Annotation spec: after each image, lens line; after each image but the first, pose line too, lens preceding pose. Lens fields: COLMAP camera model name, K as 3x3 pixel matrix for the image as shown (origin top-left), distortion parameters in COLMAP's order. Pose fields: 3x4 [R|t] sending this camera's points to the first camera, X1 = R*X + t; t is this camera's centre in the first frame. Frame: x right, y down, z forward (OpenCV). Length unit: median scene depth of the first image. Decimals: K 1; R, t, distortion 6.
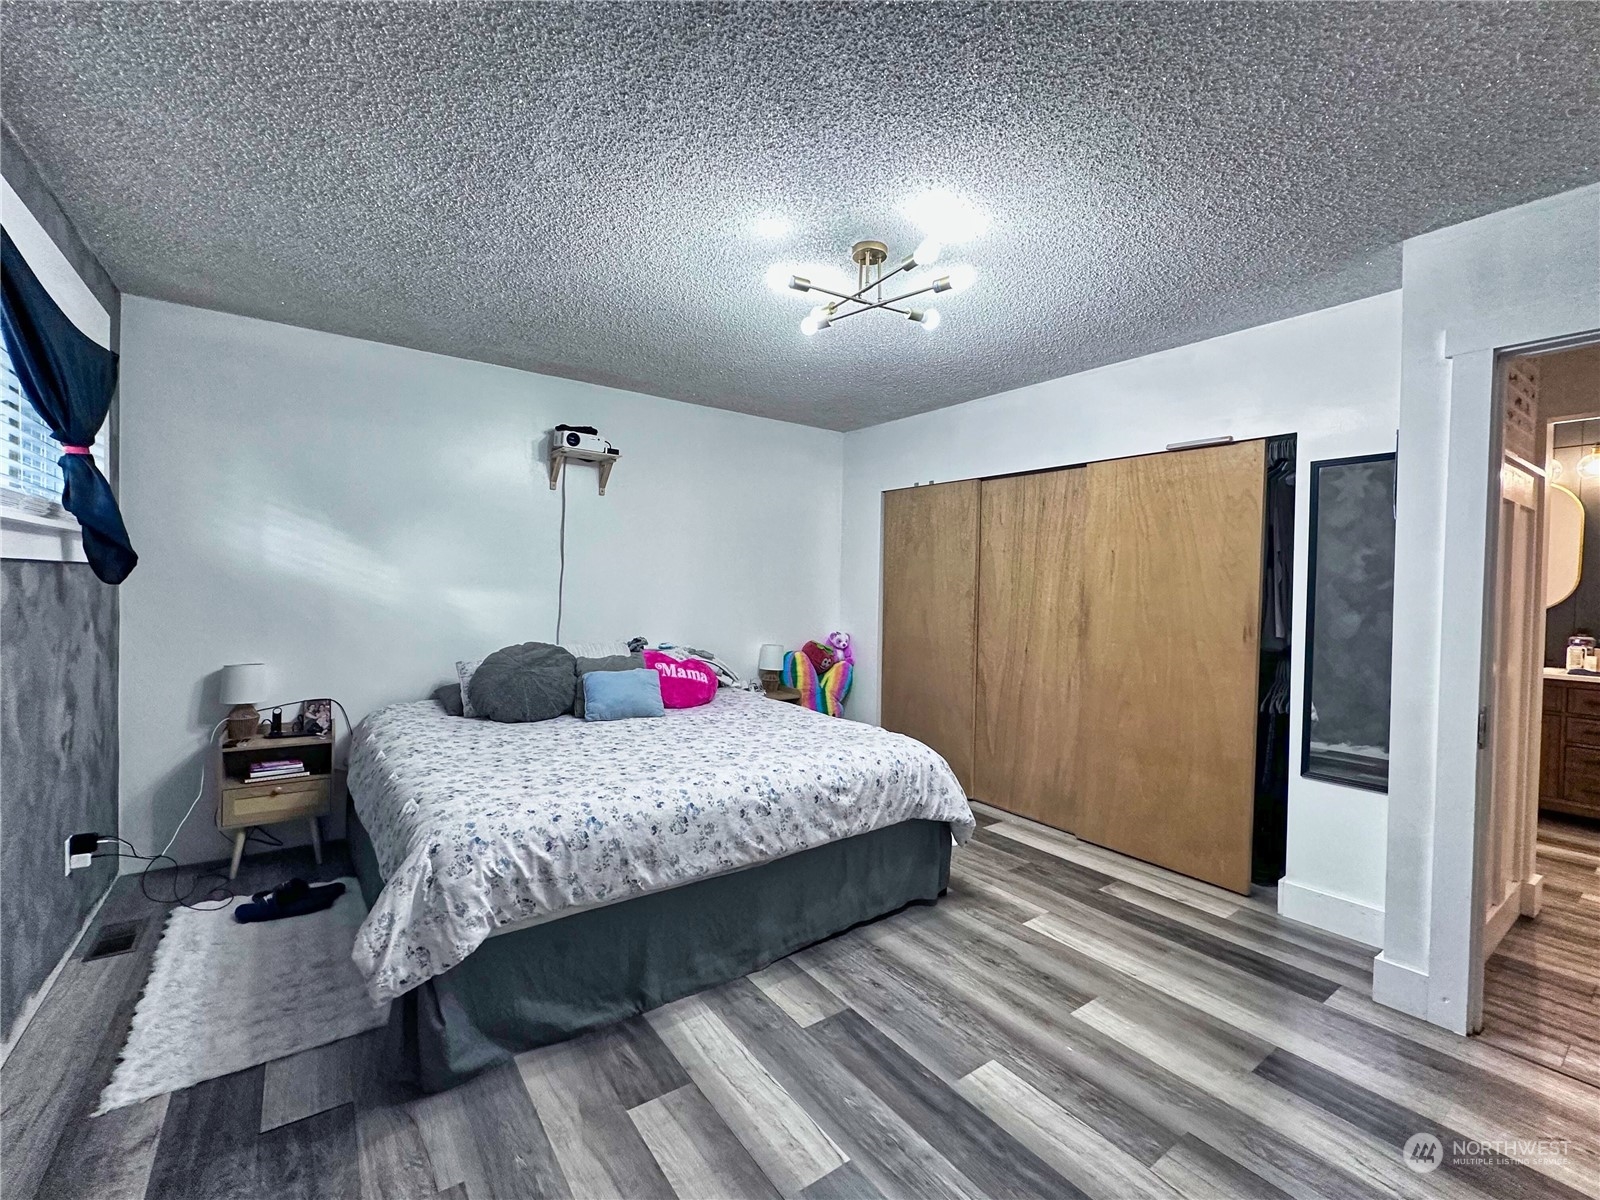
lens RADIAL K [[690.7, 0, 801.3], [0, 690.7, 598.4], [0, 0, 1]] dist [-0.001512, -0.000760]
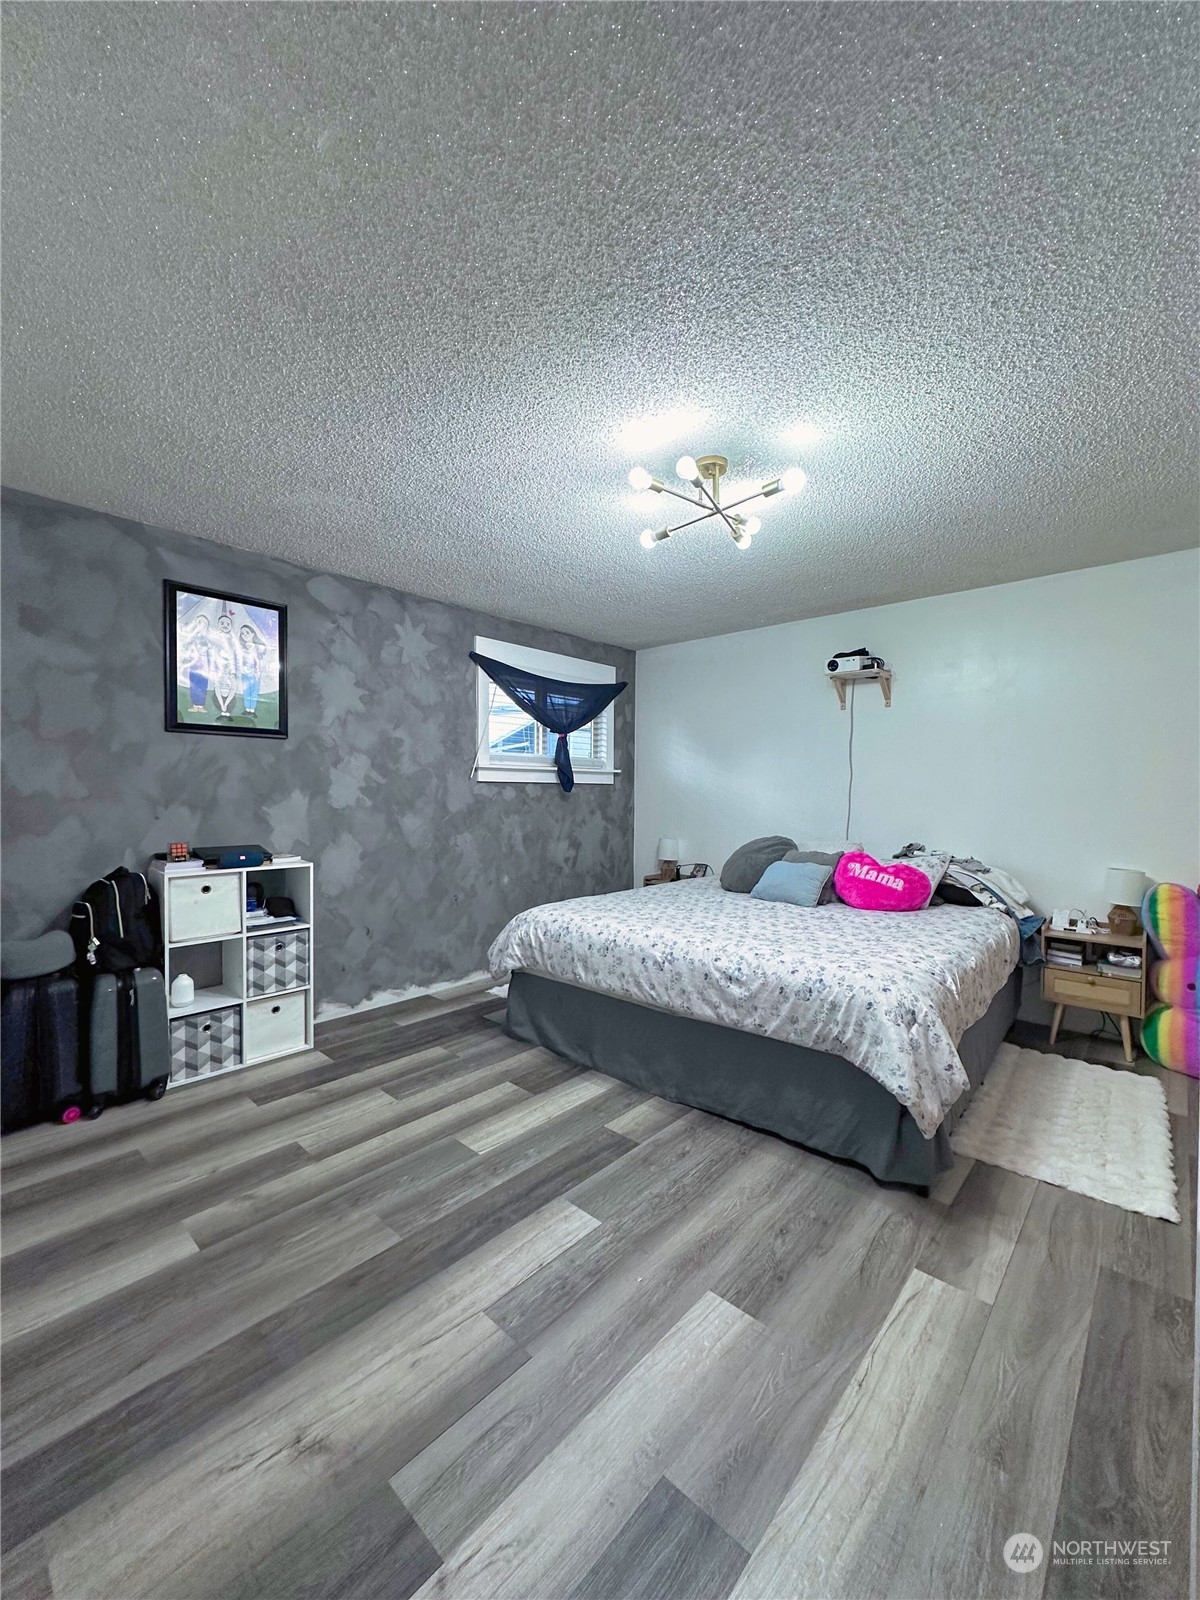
lens RADIAL K [[641.7, 0, 599.1], [0, 641.7, 798.5], [0, 0, 1]] dist [-0.002410, -0.000381]
pose [[0.192673, -0.010258, -0.981209, 1.056175], [-0.021054, 0.999672, -0.014585, 0.027887], [0.981037, 0.023469, 0.192394, 0.669974]]
